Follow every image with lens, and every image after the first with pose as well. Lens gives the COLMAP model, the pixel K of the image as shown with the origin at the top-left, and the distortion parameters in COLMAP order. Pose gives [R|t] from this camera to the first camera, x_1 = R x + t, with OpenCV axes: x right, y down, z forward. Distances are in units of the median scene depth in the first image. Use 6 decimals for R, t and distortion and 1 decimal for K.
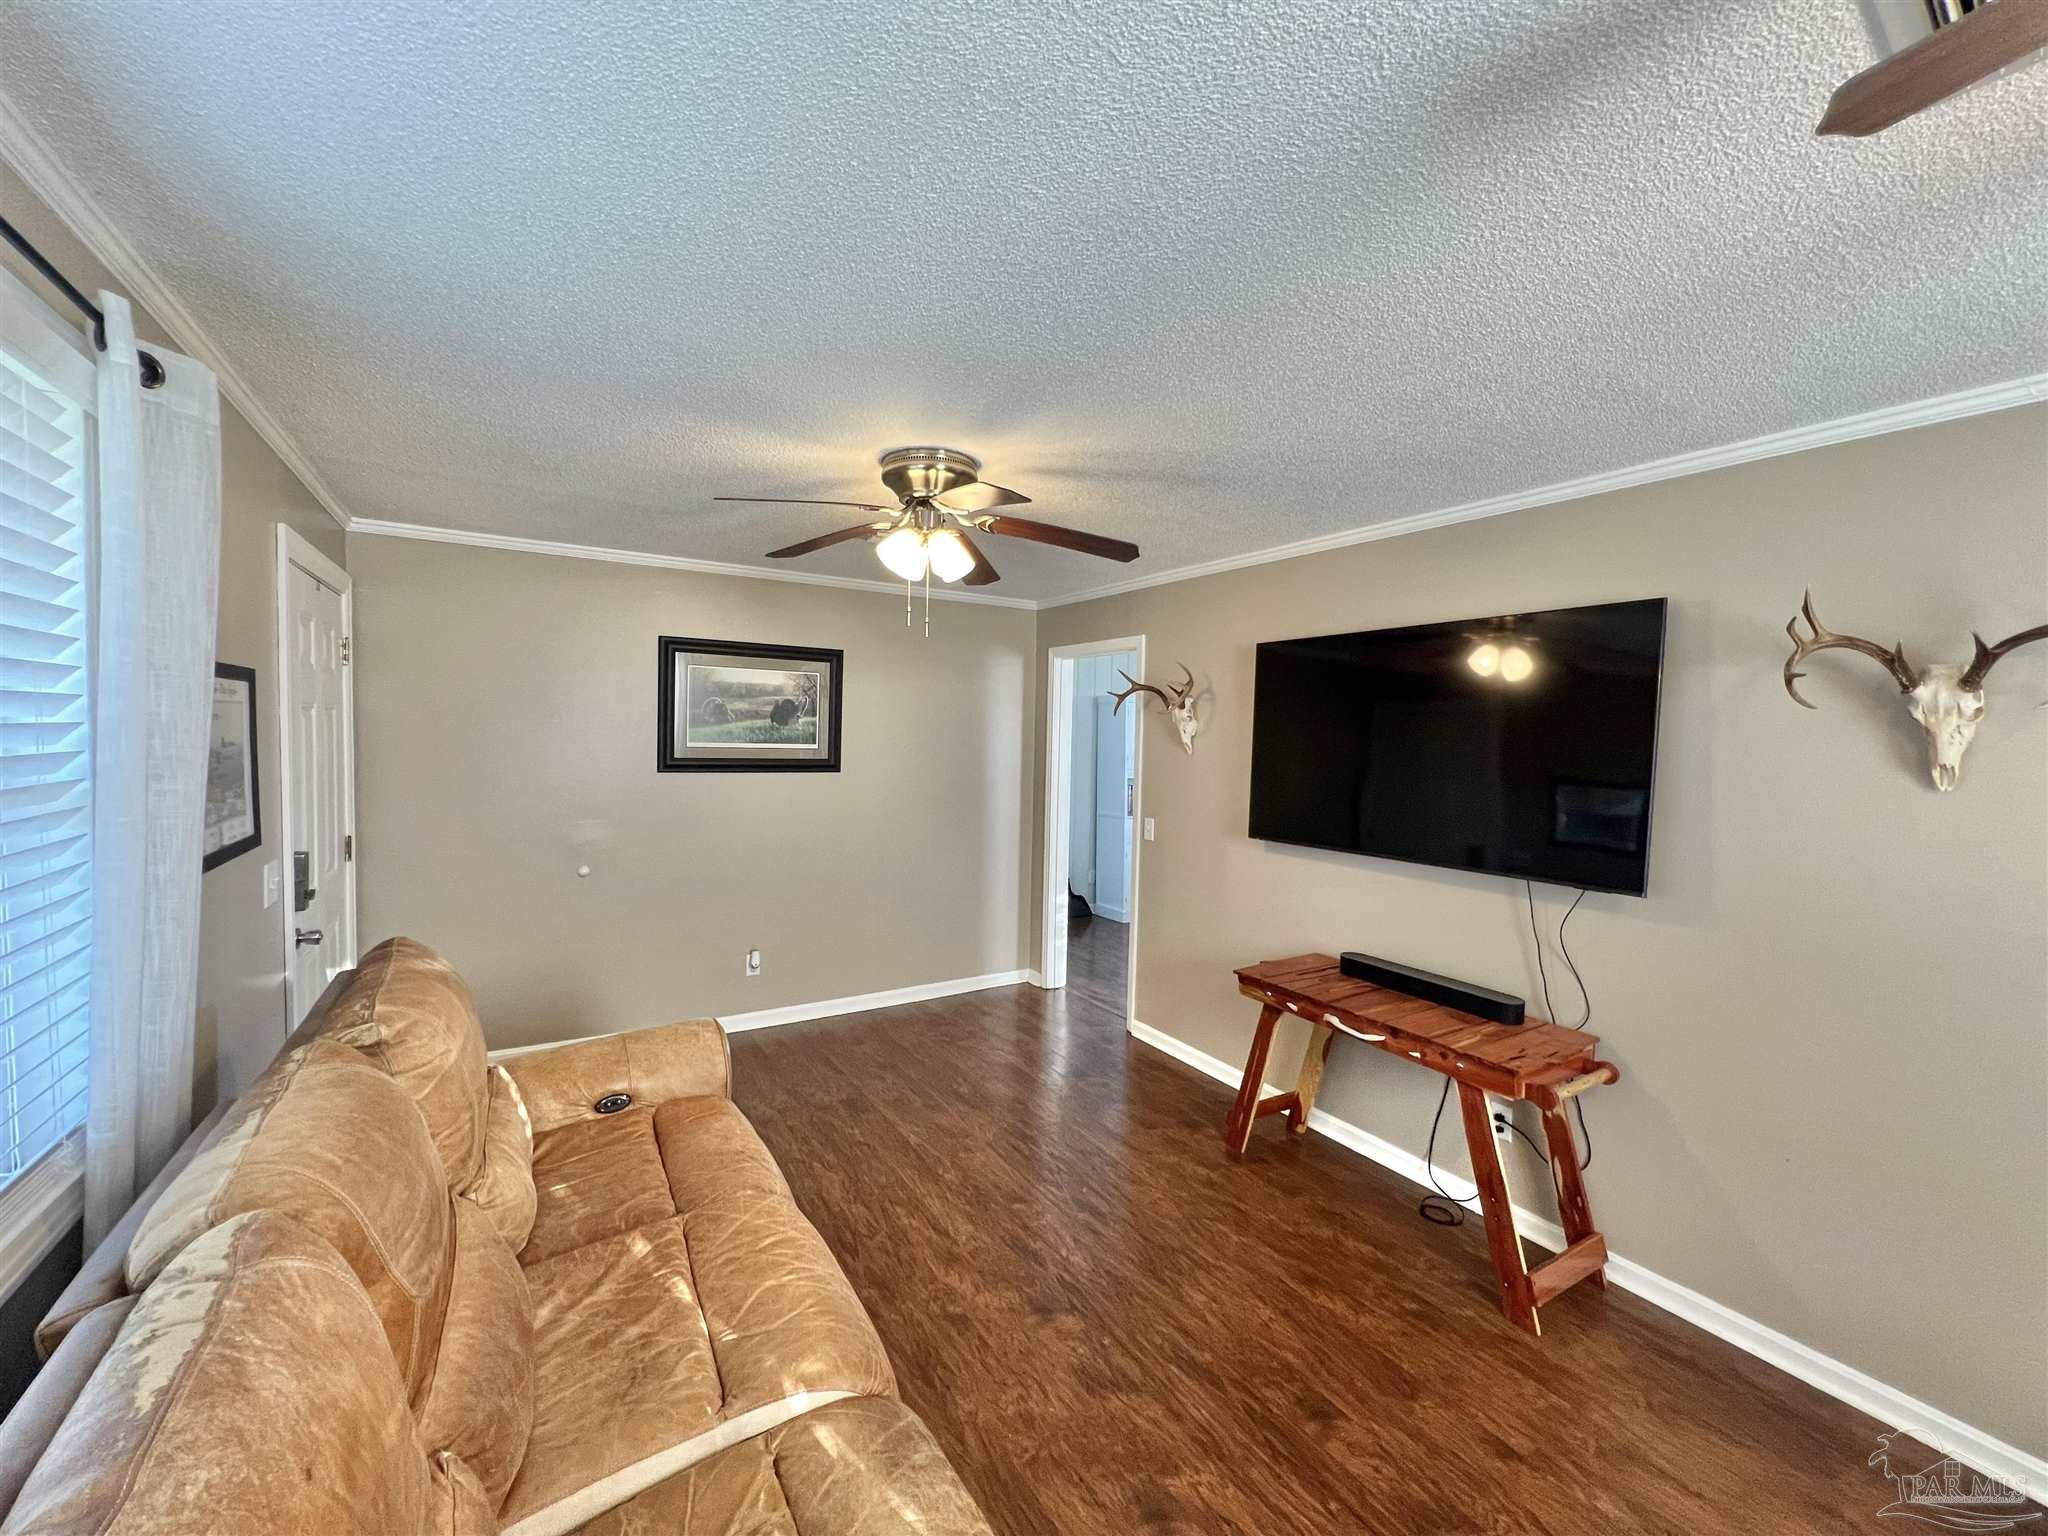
lens RADIAL K [[818.2, 0, 1020.9], [0, 818.2, 766.5], [0, 0, 1]] dist [-0.000280, -0.000029]
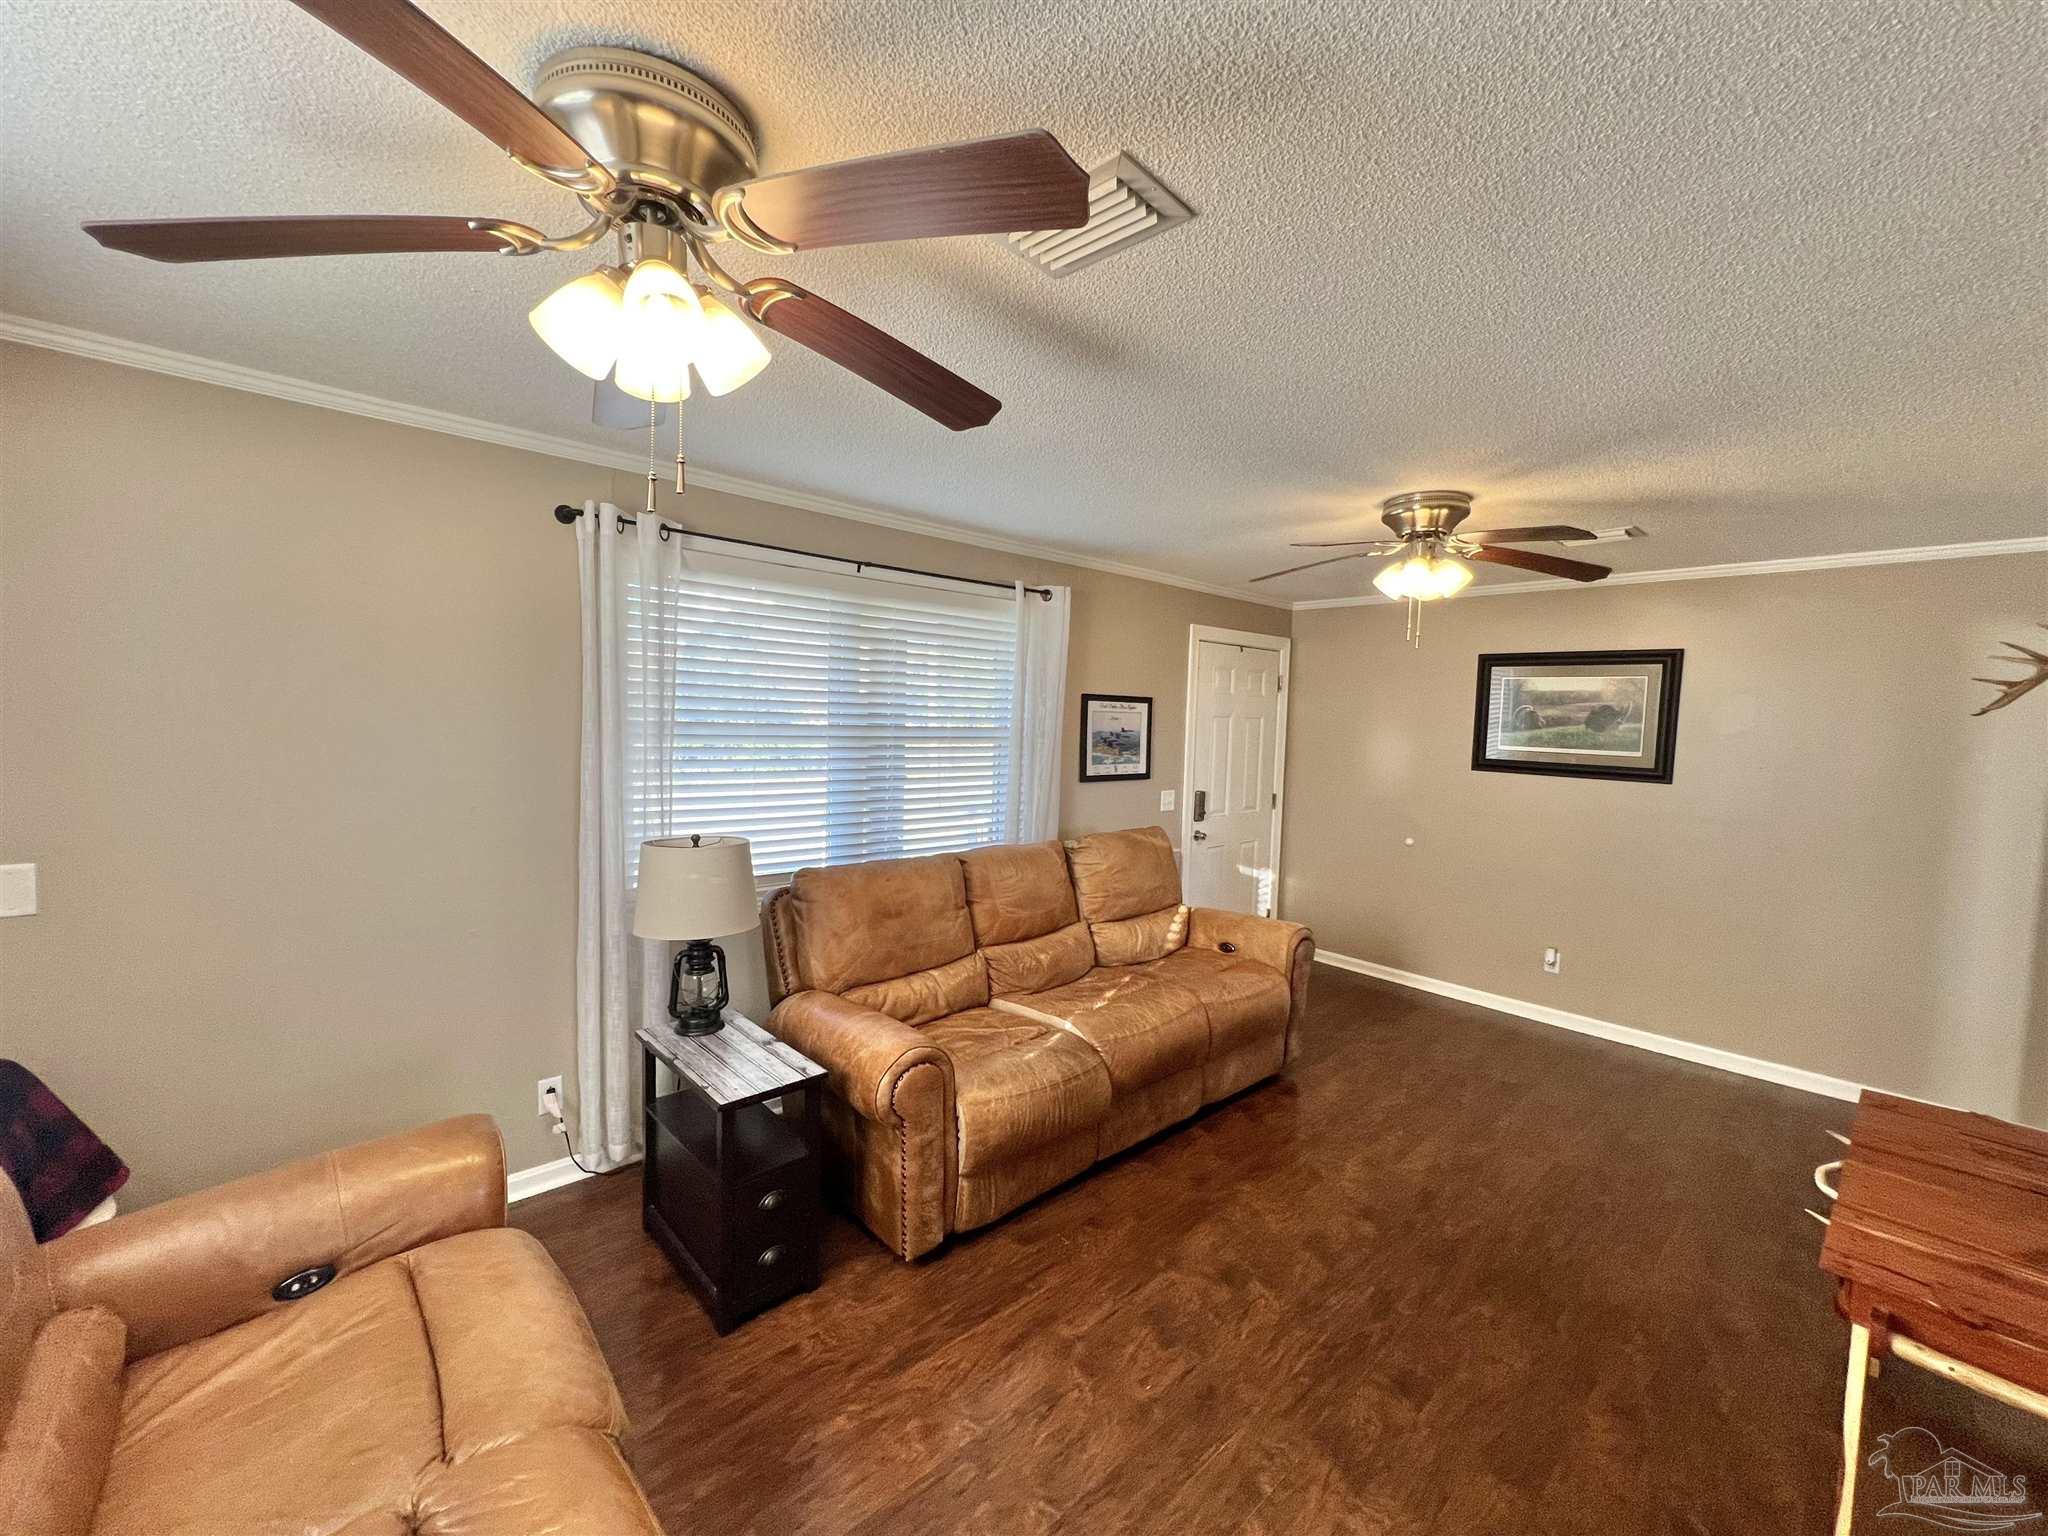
lens RADIAL K [[817.4, 0, 1020.2], [0, 817.4, 766.9], [0, 0, 1]] dist [0.000039, 0.000028]
pose [[0.186820, 0.045220, -0.981353, 0.810350], [-0.067059, 0.997197, 0.033184, 0.009877], [0.980103, 0.059609, 0.189329, 0.187512]]
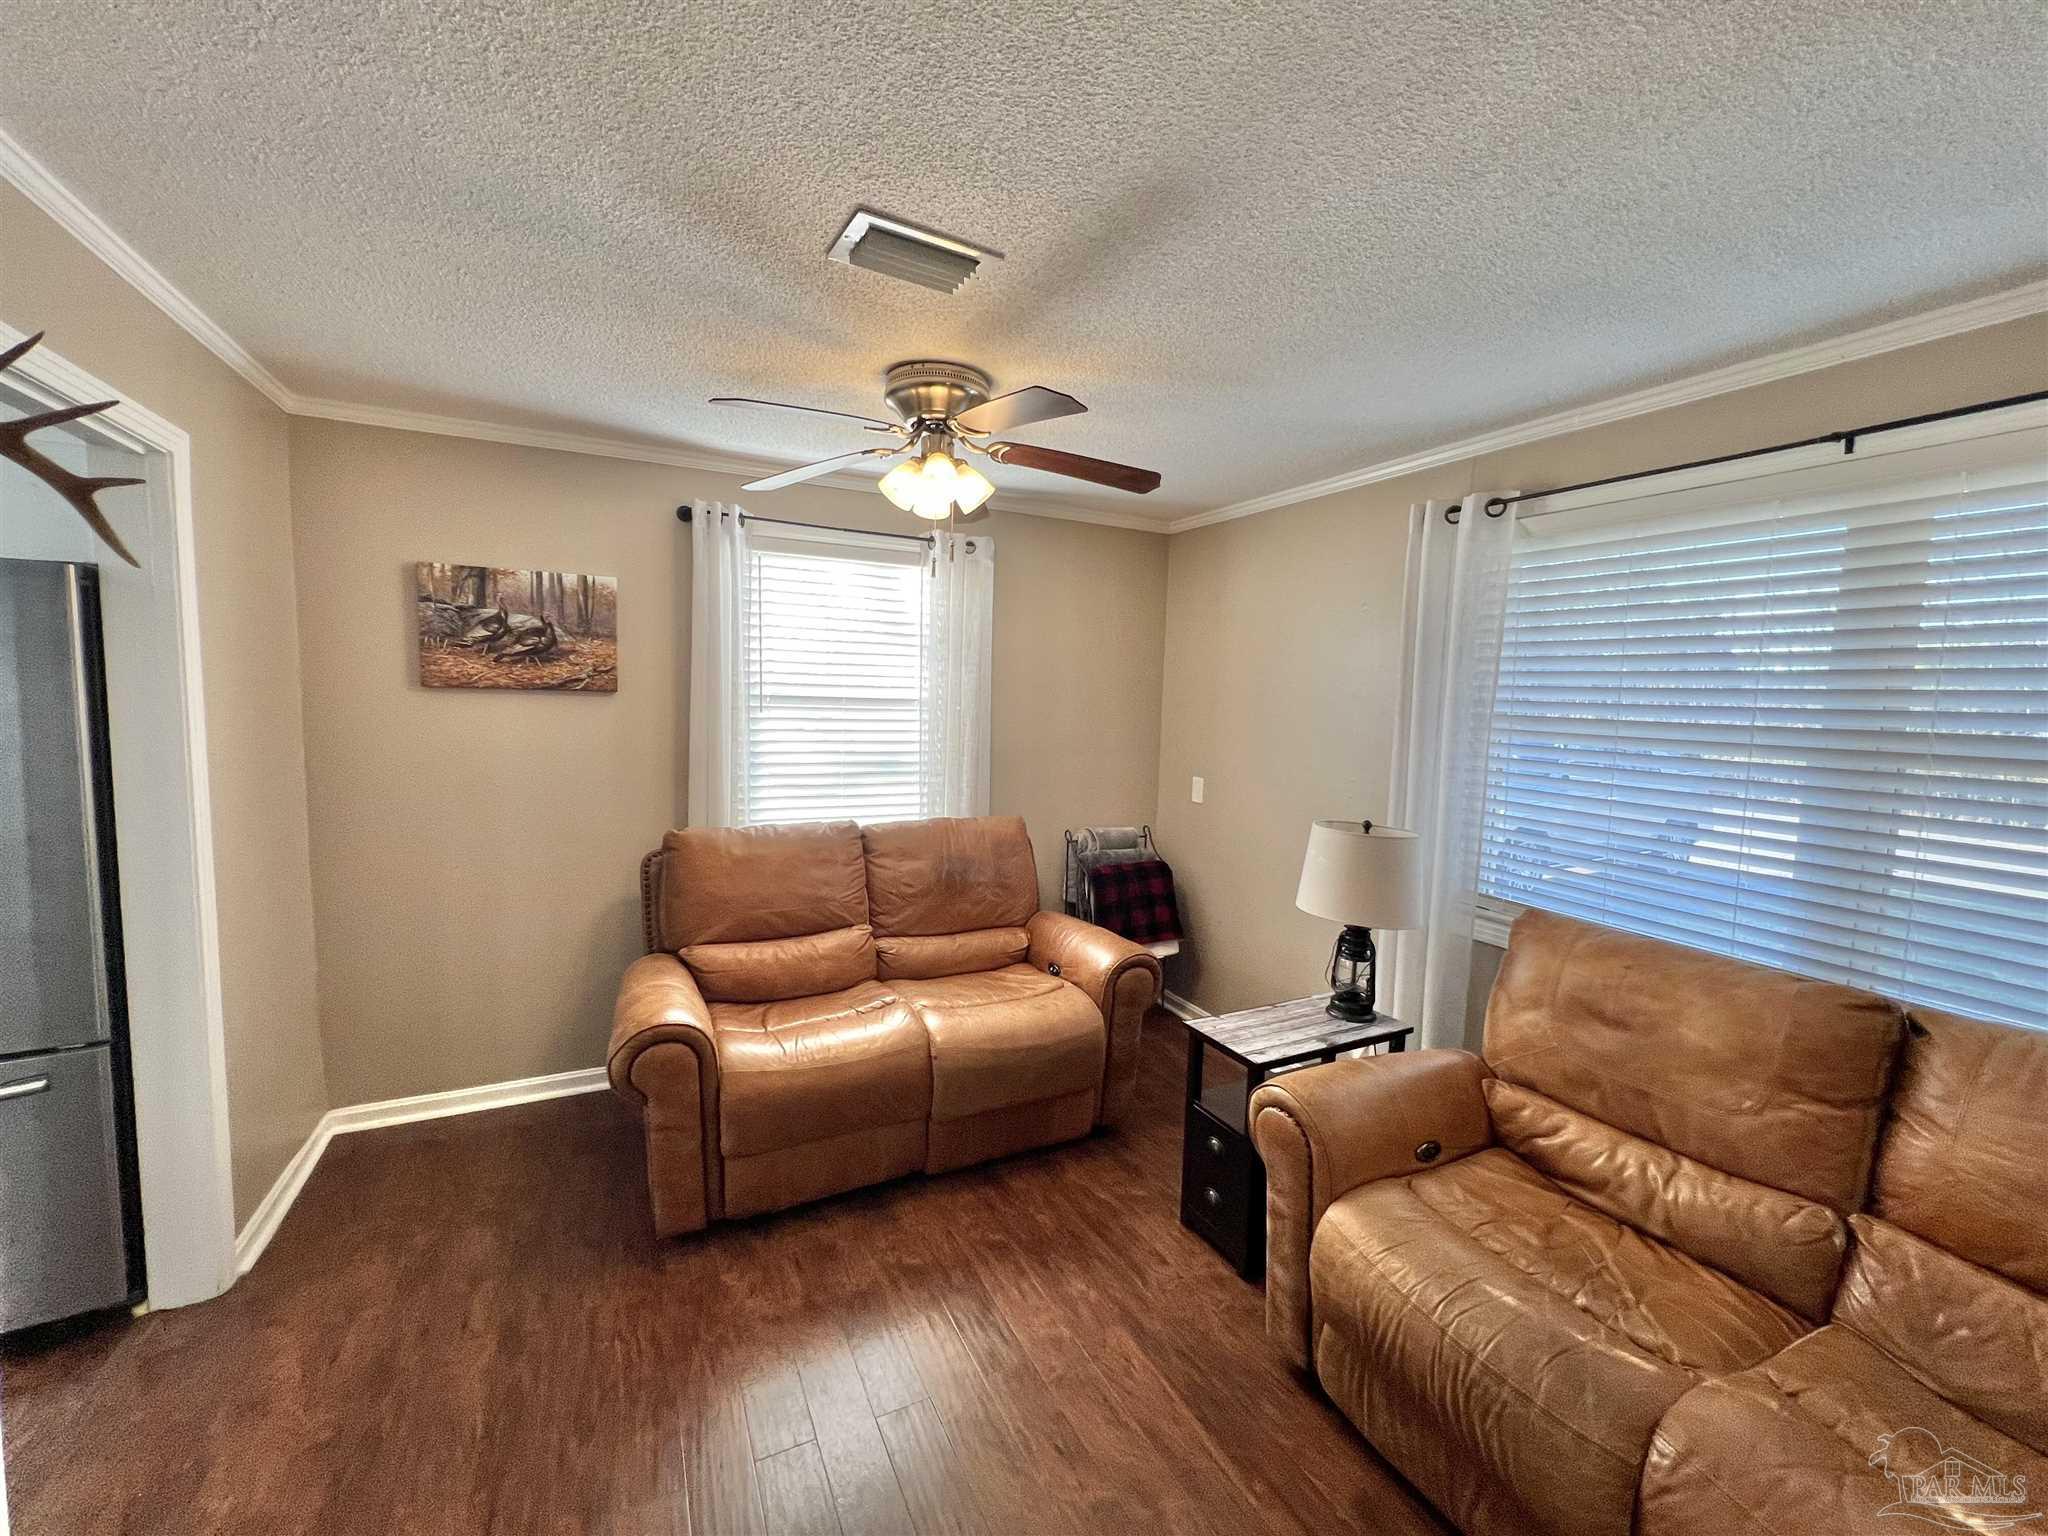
lens RADIAL K [[818.2, 0, 1020.9], [0, 818.2, 766.5], [0, 0, 1]] dist [-0.000280, -0.000029]
pose [[-0.994538, -0.061495, 0.084340, 0.220795], [-0.049918, 0.989845, 0.133094, -0.019002], [-0.091668, 0.128157, -0.987508, 0.866062]]
